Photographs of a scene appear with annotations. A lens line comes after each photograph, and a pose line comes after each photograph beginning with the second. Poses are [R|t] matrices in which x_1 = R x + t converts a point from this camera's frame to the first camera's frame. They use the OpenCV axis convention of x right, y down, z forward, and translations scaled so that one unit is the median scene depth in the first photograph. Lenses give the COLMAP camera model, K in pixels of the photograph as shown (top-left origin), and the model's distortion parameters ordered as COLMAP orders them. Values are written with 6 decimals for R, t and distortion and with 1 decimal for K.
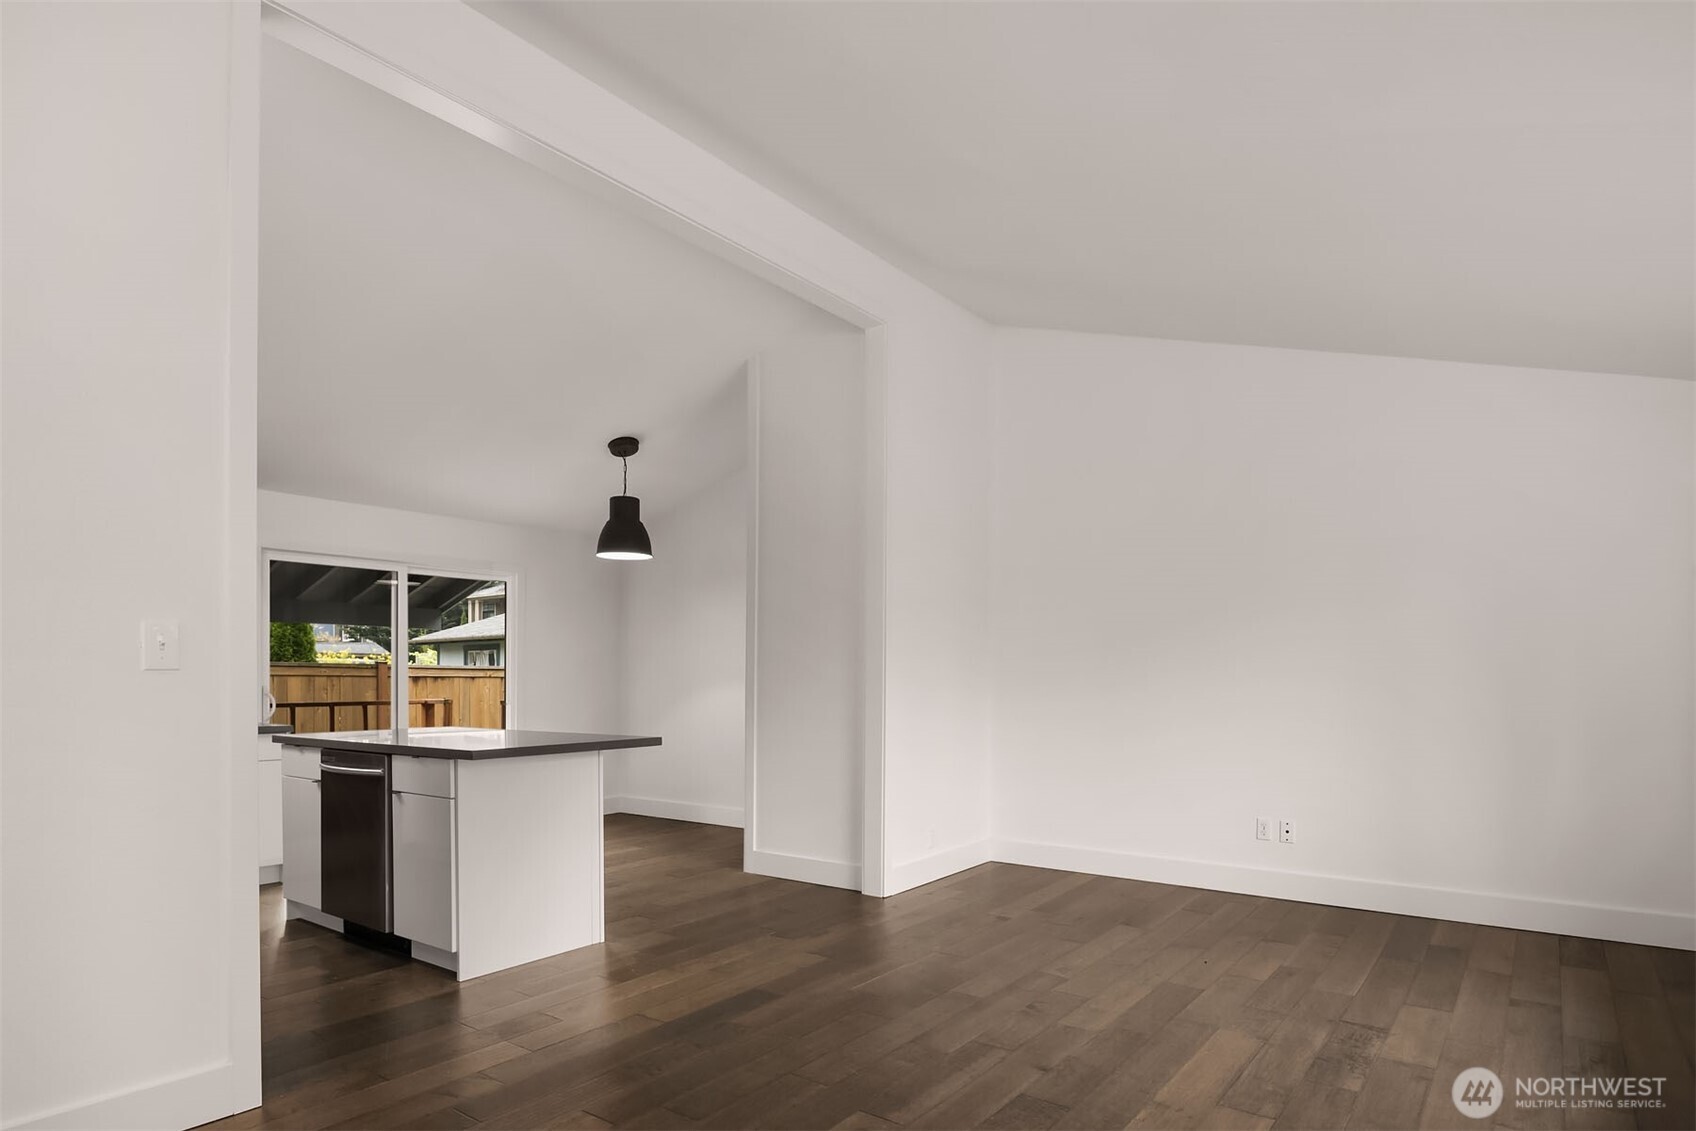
lens RADIAL K [[930.6, 0, 855.4], [0, 930.6, 690.2], [0, 0, 1]] dist [0.000250, 0.000128]
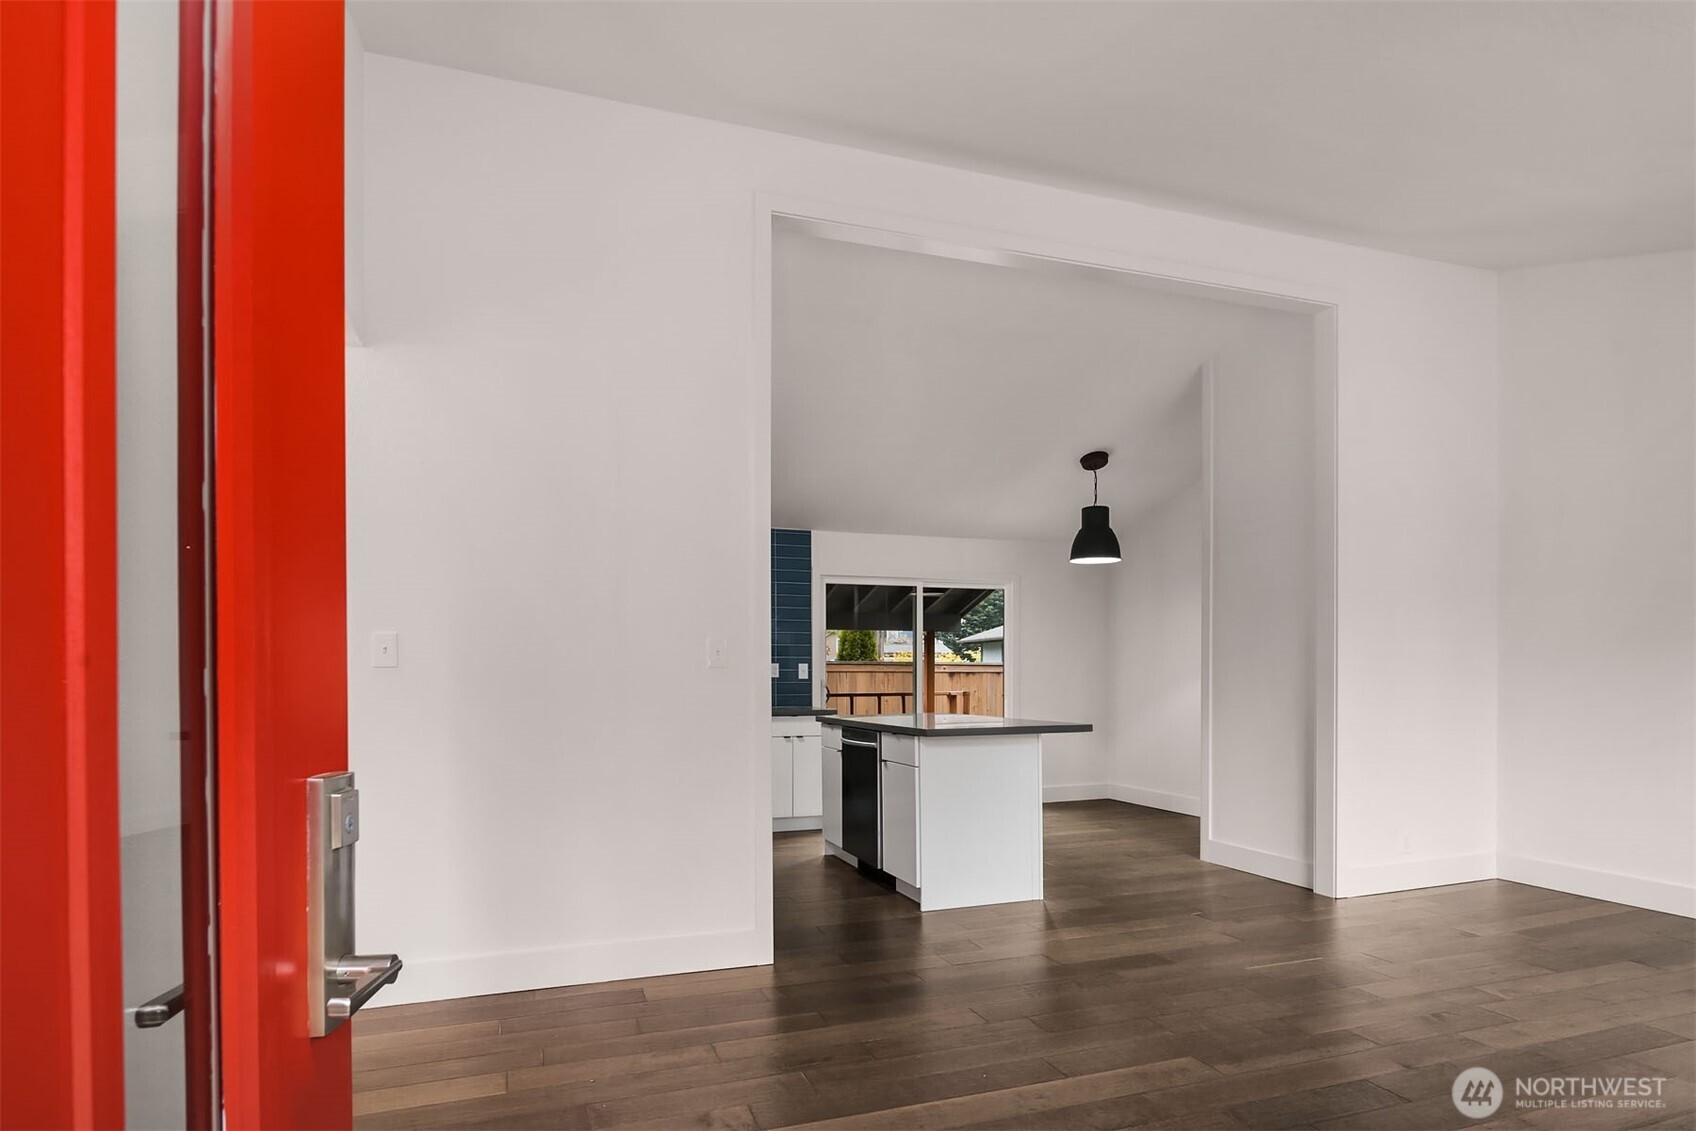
lens RADIAL K [[930.6, 0, 855.4], [0, 930.6, 690.2], [0, 0, 1]] dist [0.000250, 0.000128]
pose [[0.834860, 0.005843, -0.550431, 0.139090], [-0.002812, 0.999976, 0.006349, 0.001923], [0.550455, -0.003753, 0.834857, -0.078926]]
